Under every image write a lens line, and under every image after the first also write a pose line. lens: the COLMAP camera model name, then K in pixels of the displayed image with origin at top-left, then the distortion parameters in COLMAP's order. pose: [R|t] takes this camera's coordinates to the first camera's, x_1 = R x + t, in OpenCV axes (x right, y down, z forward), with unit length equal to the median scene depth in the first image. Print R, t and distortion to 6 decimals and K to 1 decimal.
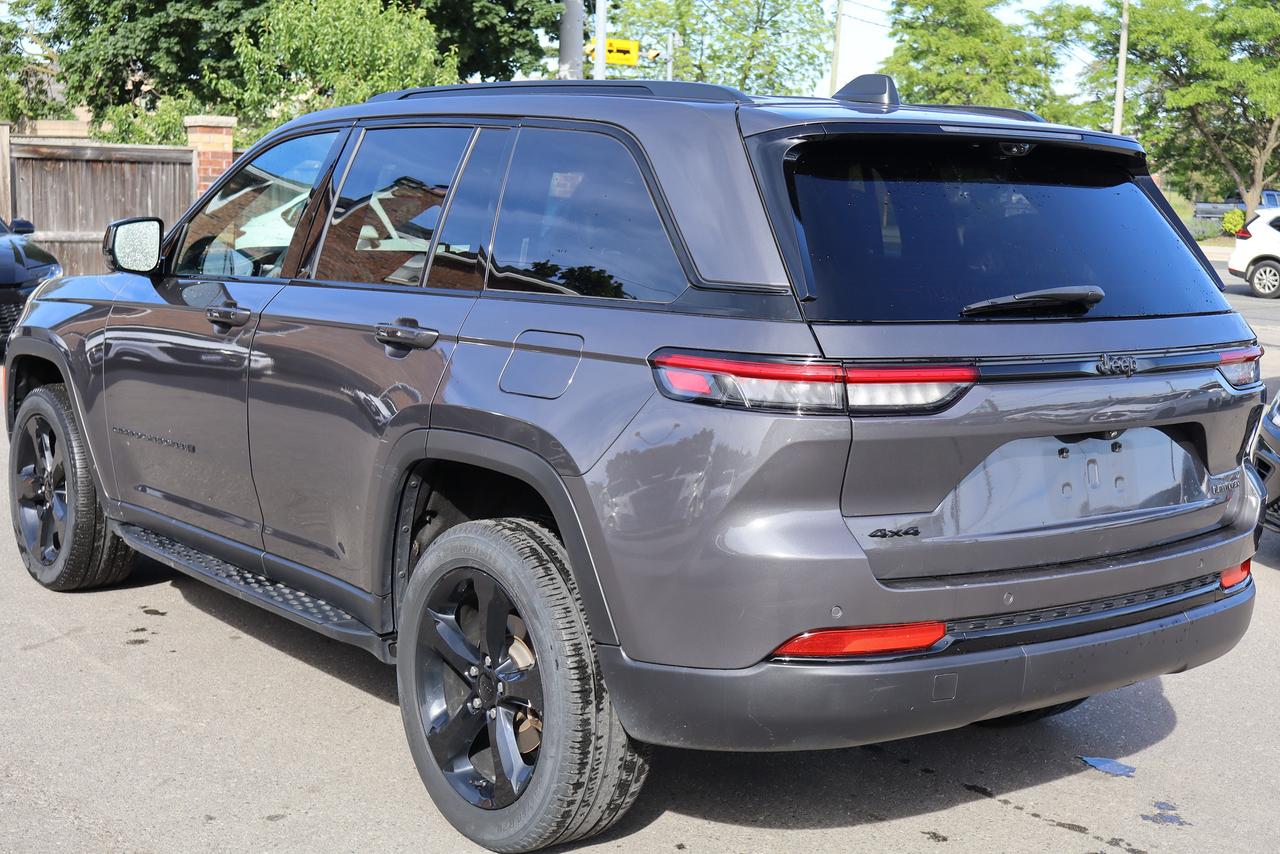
lens RADIAL K [[1756.7, 0, 640.0], [0, 1756.7, 427.0], [0, 0, 1]] dist [0.017919, 0.018596]
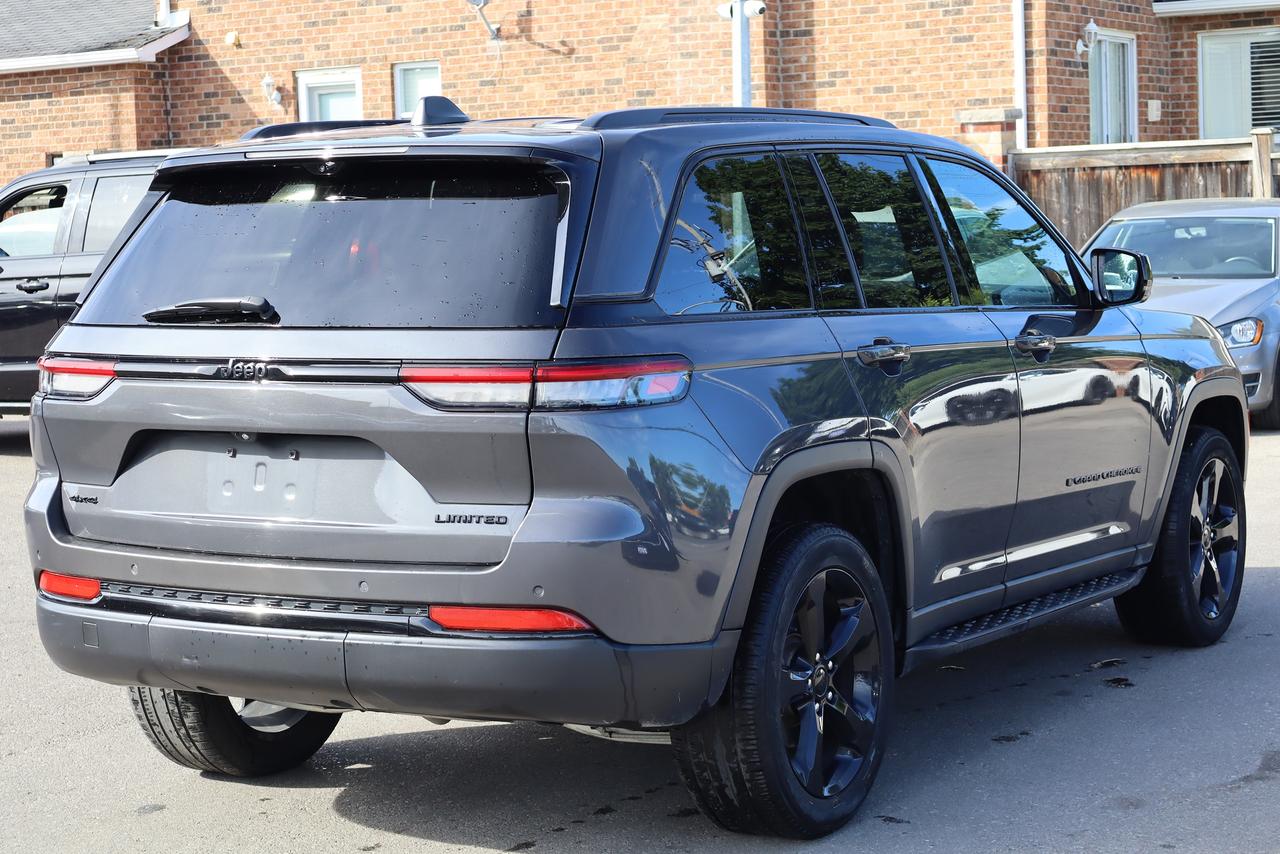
lens RADIAL K [[2596.0, 0, 640.0], [0, 2596.0, 427.0], [0, 0, 1]] dist [0.058370, -0.181759]
pose [[0.360474, 0.040091, -0.931907, 0.397487], [-0.095750, 0.995389, 0.005785, -0.007311], [0.927842, 0.087145, 0.362651, 0.144255]]
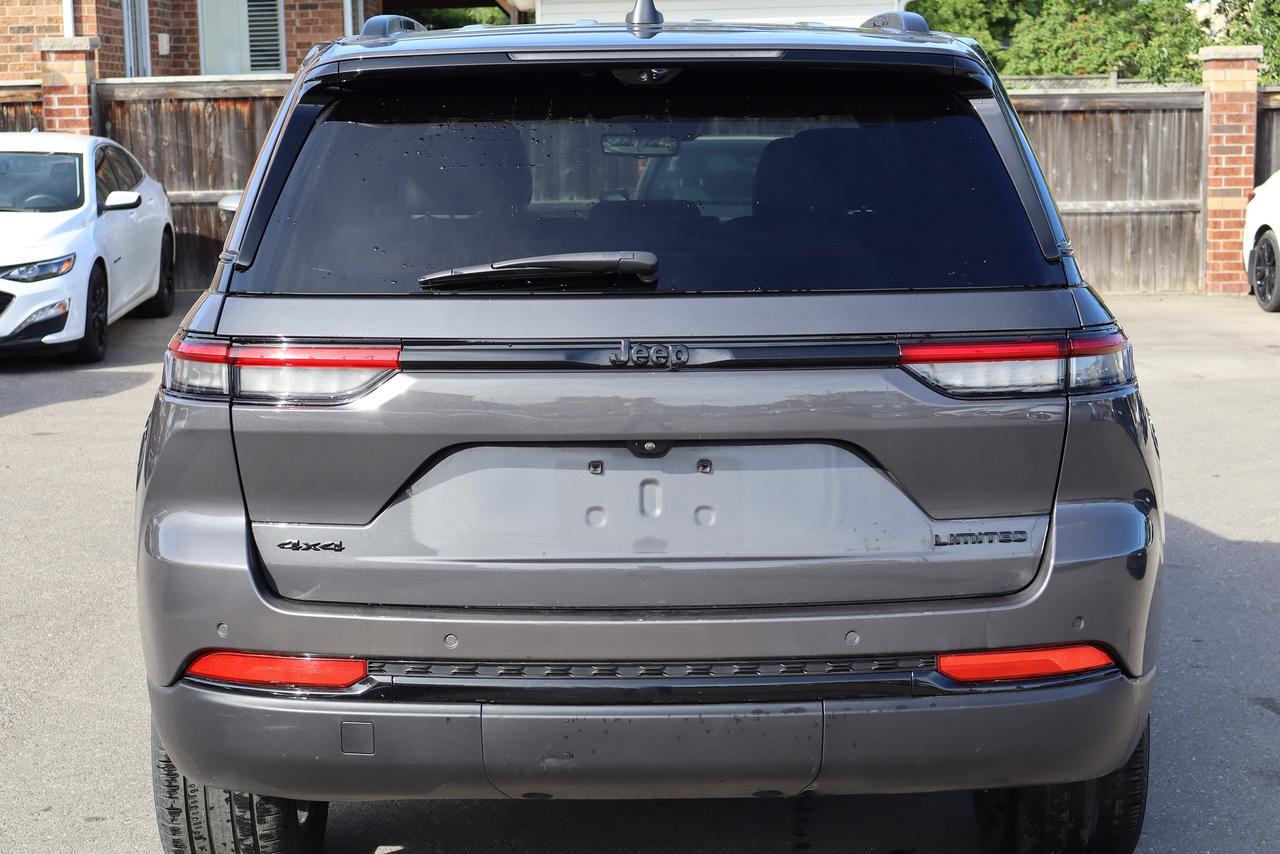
lens RADIAL K [[2371.6, 0, 640.0], [0, 2371.6, 427.0], [0, 0, 1]] dist [0.008544, -0.067439]
pose [[0.787572, 0.039468, -0.614958, 0.197621], [-0.049011, 0.998797, 0.001334, -0.001175], [0.614271, 0.029089, 0.788559, 0.041118]]
